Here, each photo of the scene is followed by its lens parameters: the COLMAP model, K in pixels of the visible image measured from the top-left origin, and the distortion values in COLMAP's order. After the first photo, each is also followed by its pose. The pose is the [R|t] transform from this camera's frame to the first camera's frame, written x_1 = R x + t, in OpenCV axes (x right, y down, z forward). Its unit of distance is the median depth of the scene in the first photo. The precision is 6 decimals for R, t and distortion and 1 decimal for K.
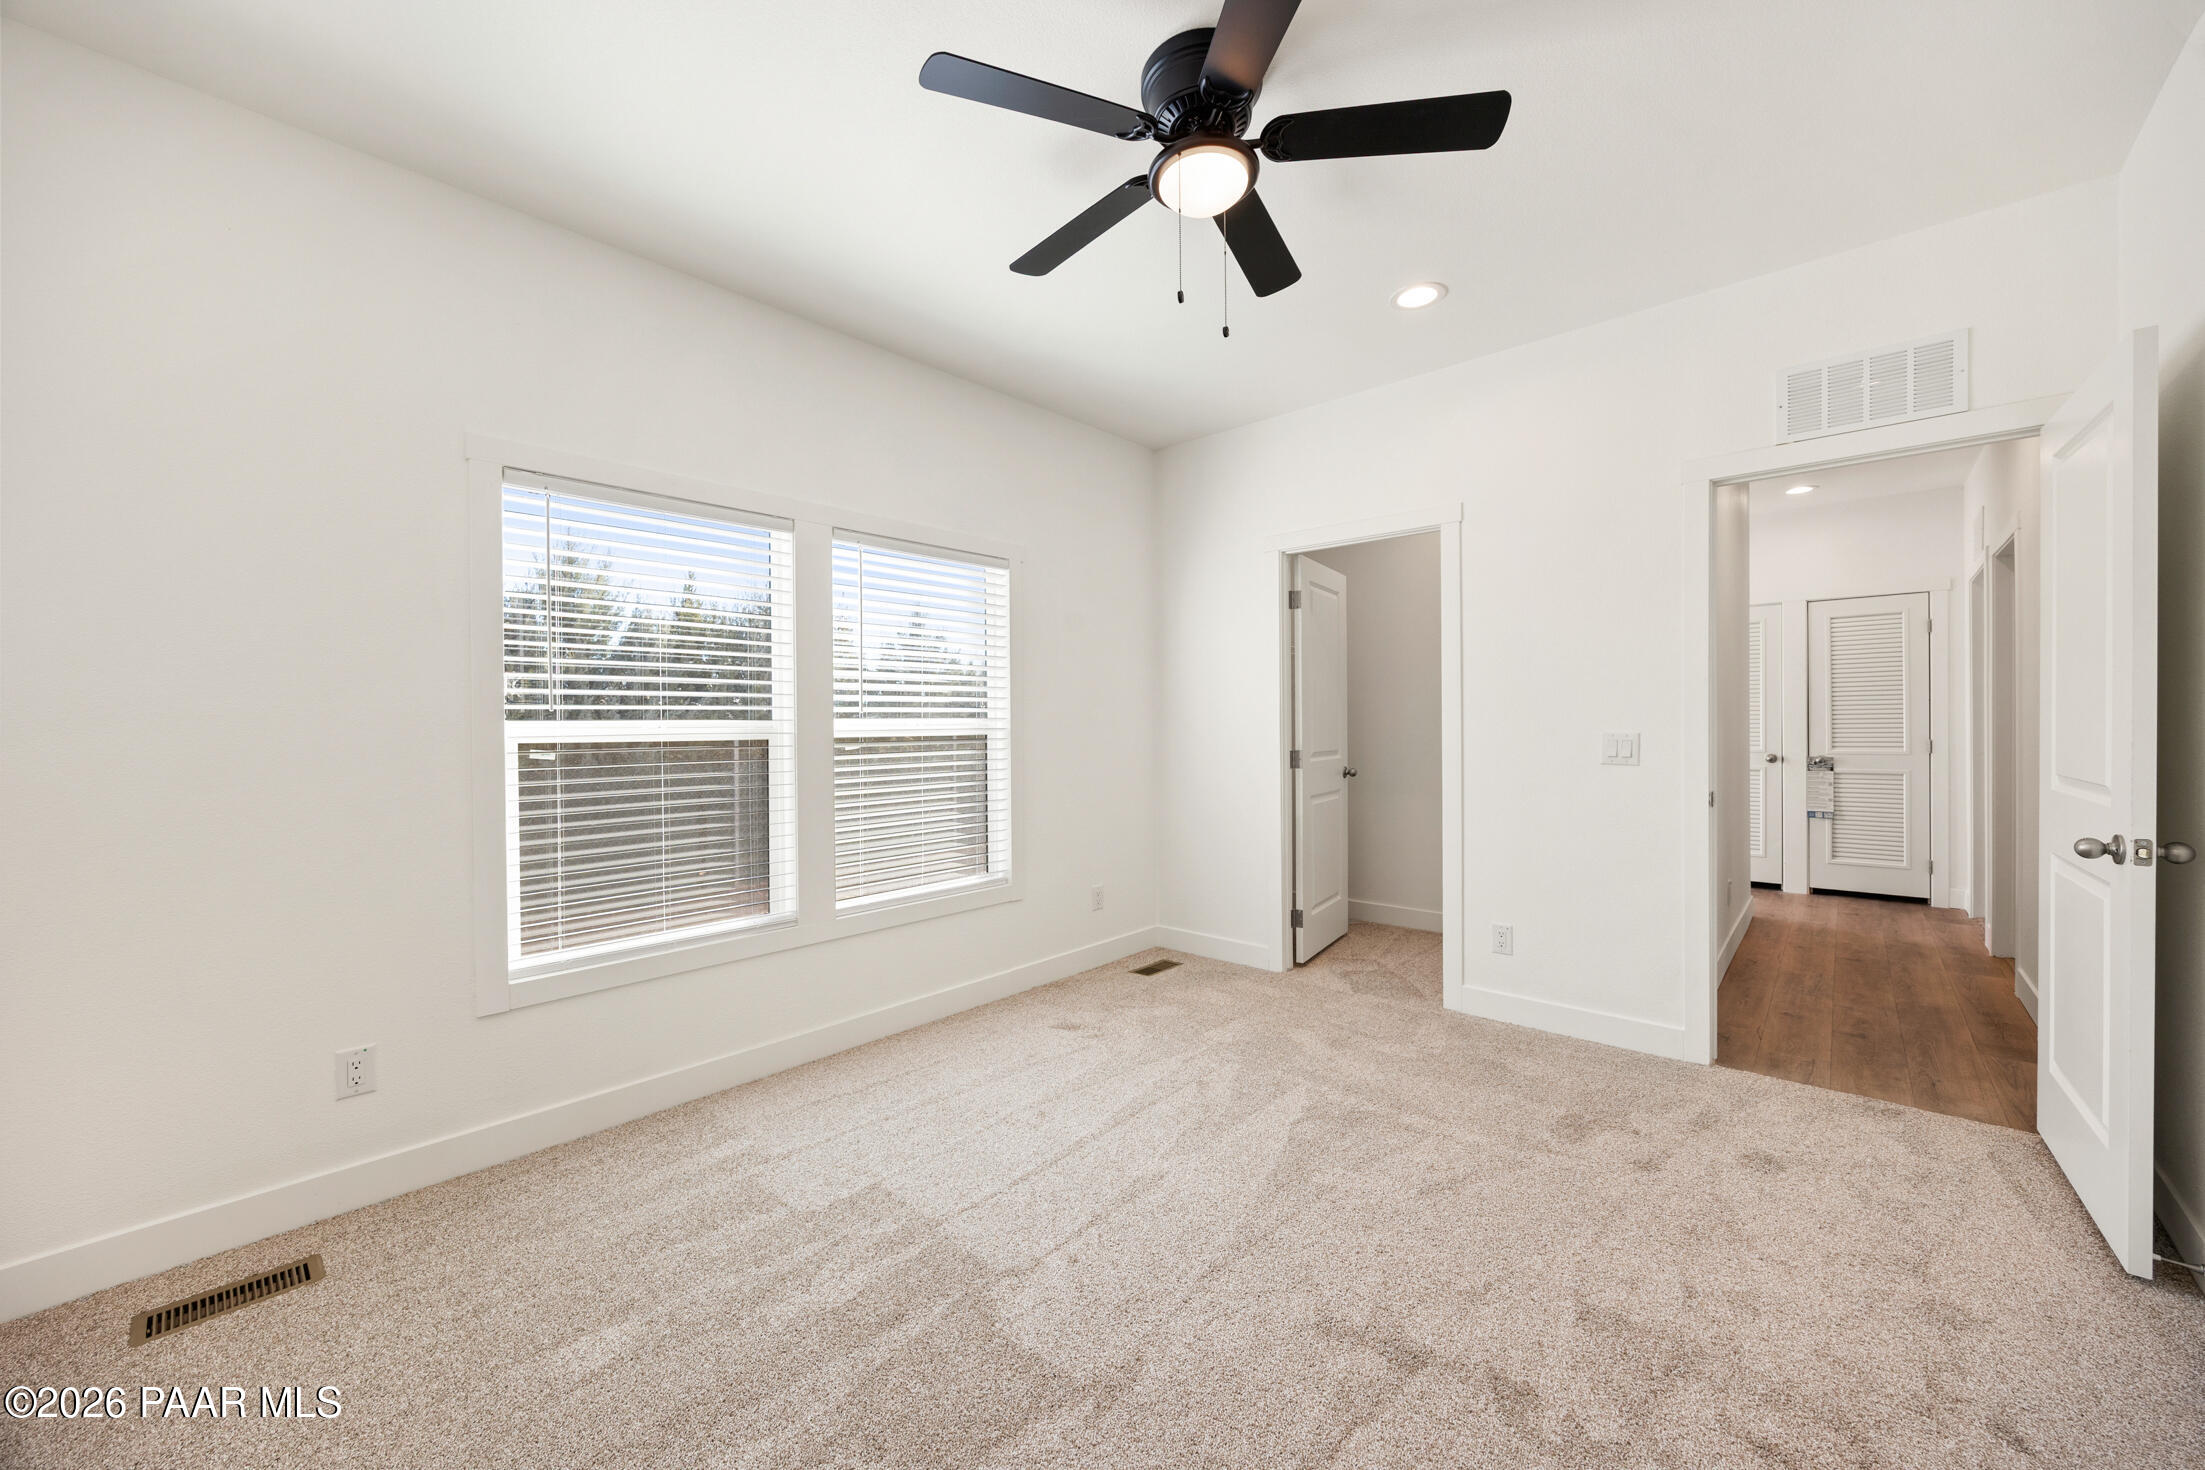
lens RADIAL K [[849.9, 0, 1110.8], [0, 849.9, 729.5], [0, 0, 1]] dist [0.000070, -0.000053]
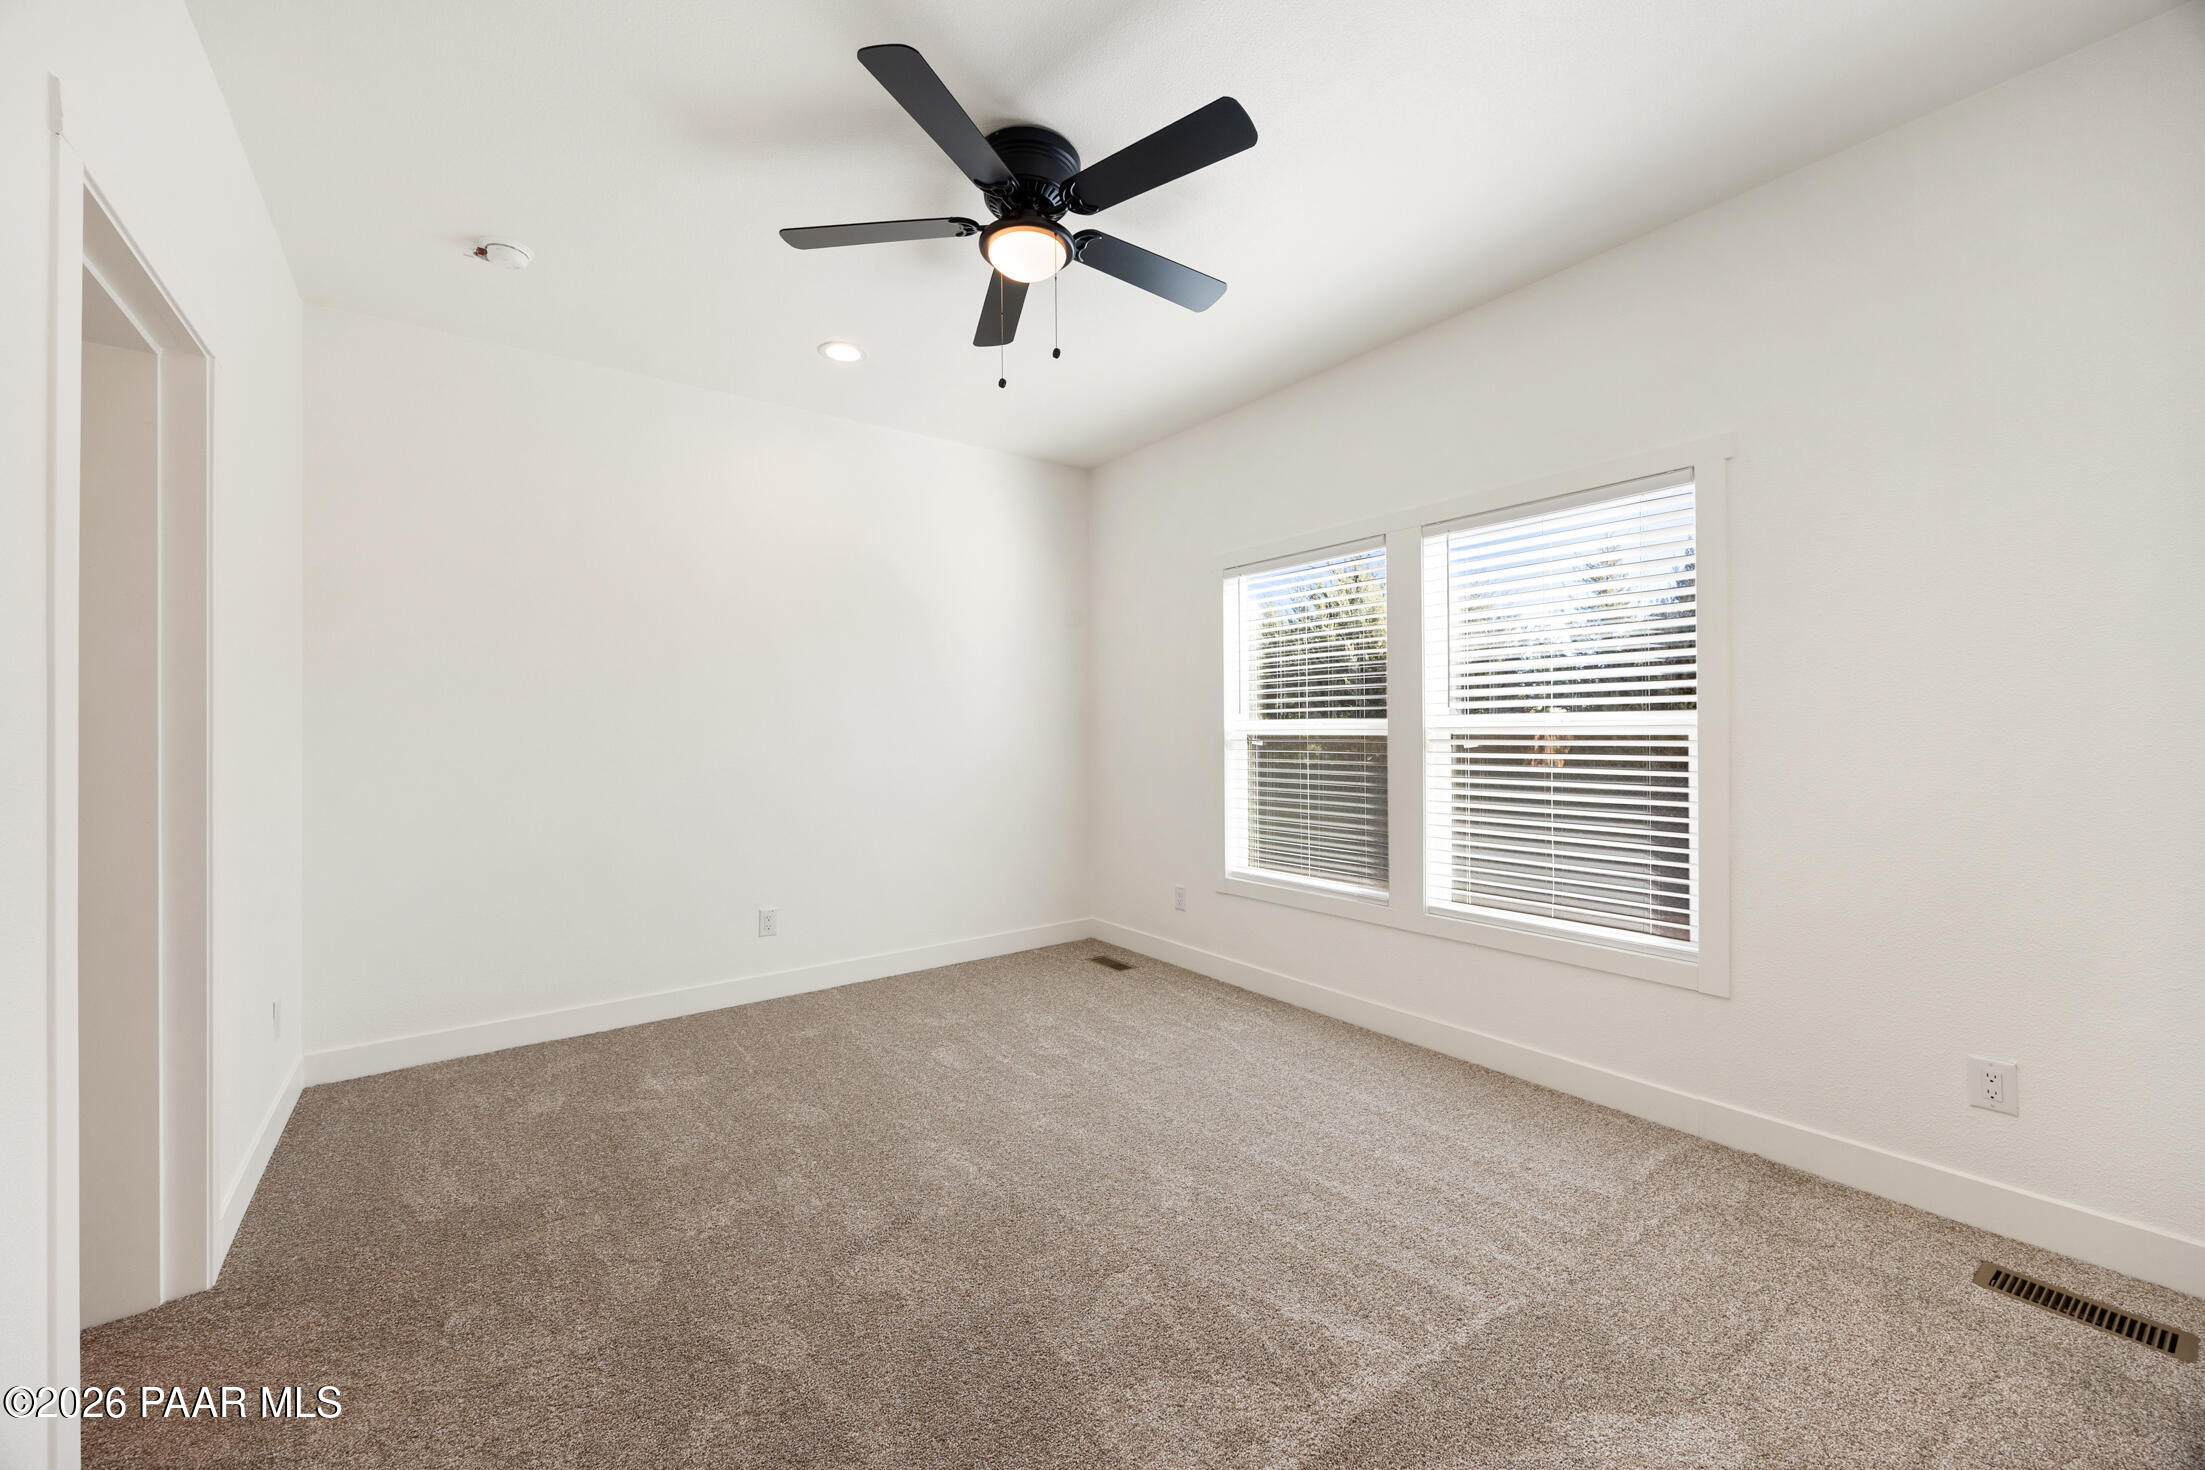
lens RADIAL K [[849.9, 0, 1110.8], [0, 849.9, 729.5], [0, 0, 1]] dist [0.000070, -0.000053]
pose [[-0.193470, 0.013398, -0.981015, 0.623222], [0.004798, 0.999908, 0.012710, -0.009567], [0.981094, -0.002248, -0.193516, 0.706046]]
